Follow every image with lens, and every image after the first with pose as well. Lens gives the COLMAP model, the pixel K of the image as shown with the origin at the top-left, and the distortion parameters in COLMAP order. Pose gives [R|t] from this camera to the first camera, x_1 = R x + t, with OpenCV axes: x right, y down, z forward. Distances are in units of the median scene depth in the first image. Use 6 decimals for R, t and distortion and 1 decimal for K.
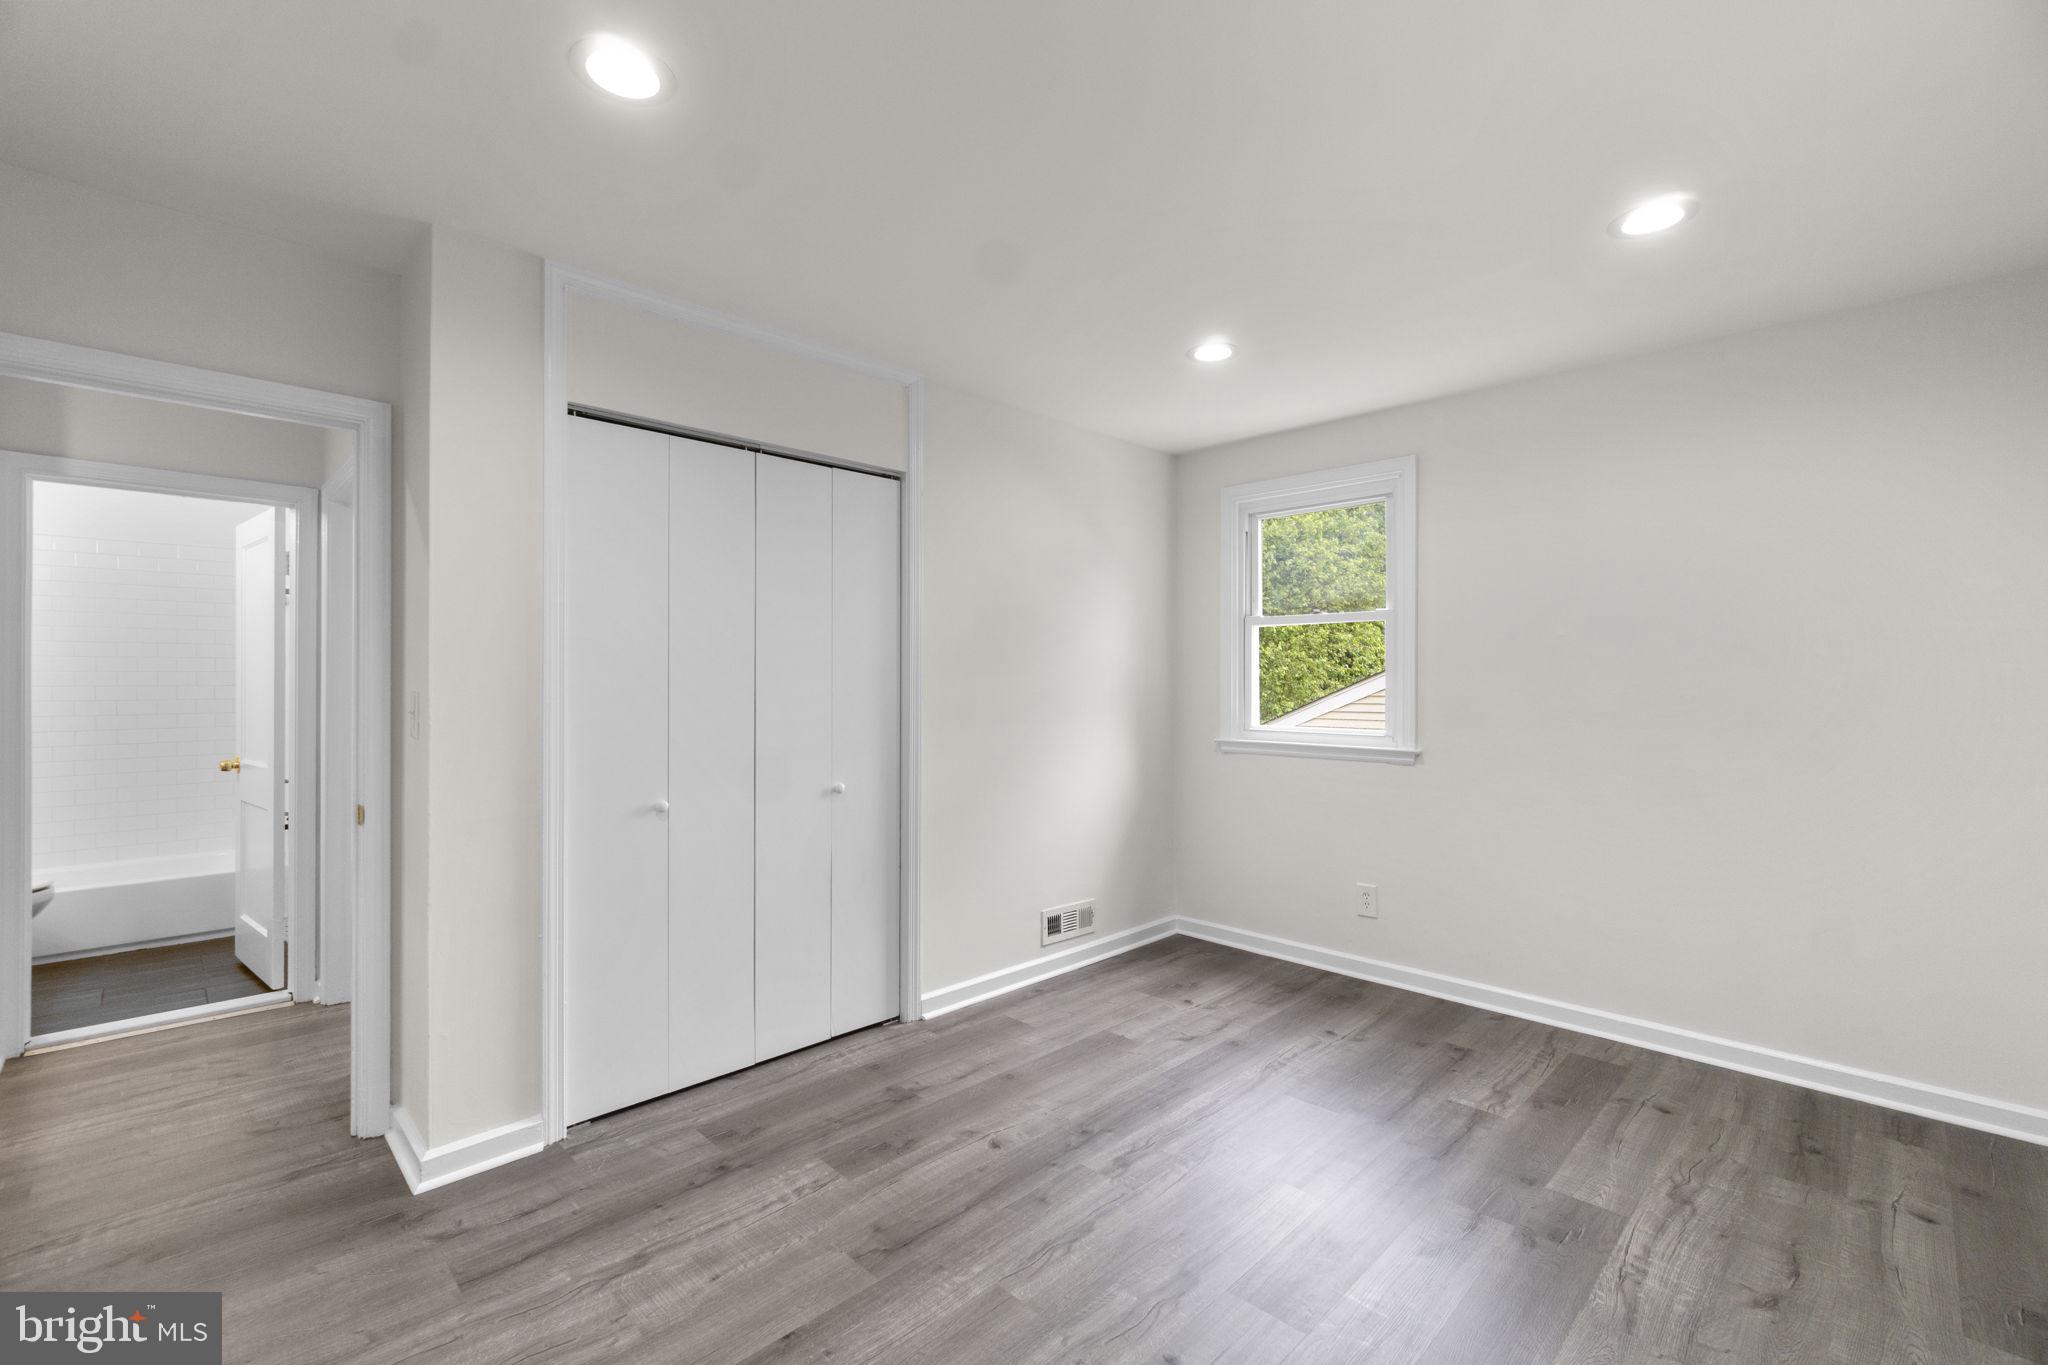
lens RADIAL K [[901.1, 0, 1016.4], [0, 901.1, 668.3], [0, 0, 1]] dist [-0.002548, 0.001910]
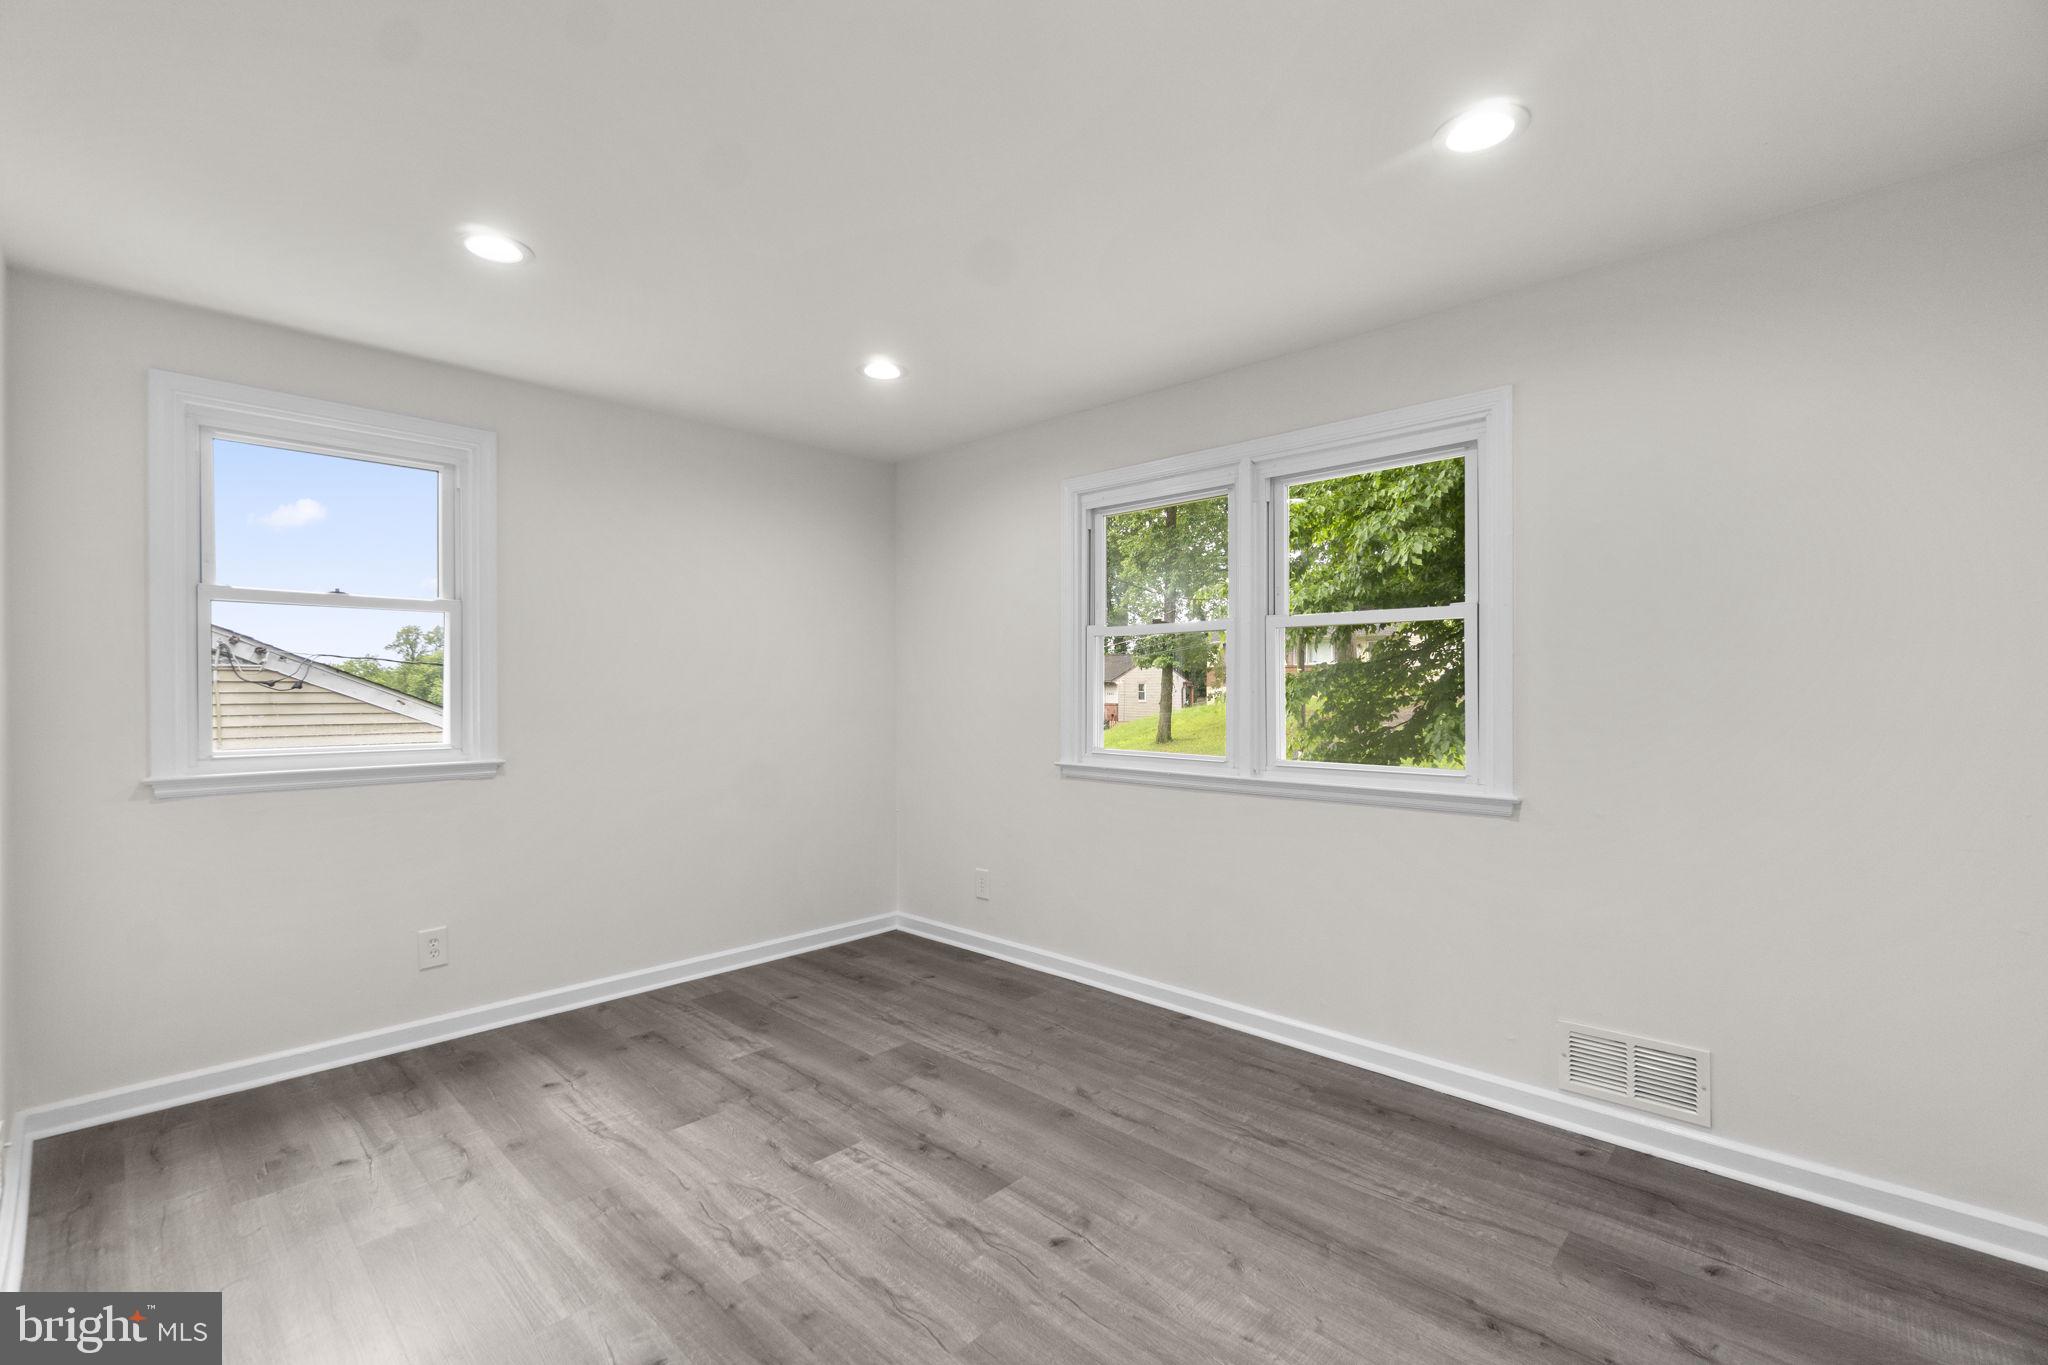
lens RADIAL K [[901.1, 0, 1027.2], [0, 901.1, 679.6], [0, 0, 1]] dist [-0.002548, 0.001910]
pose [[-0.033782, 0.006766, 0.999406, -0.616223], [-0.013276, 0.999886, -0.007218, 0.011945], [-0.999341, -0.013512, -0.033689, 0.645085]]
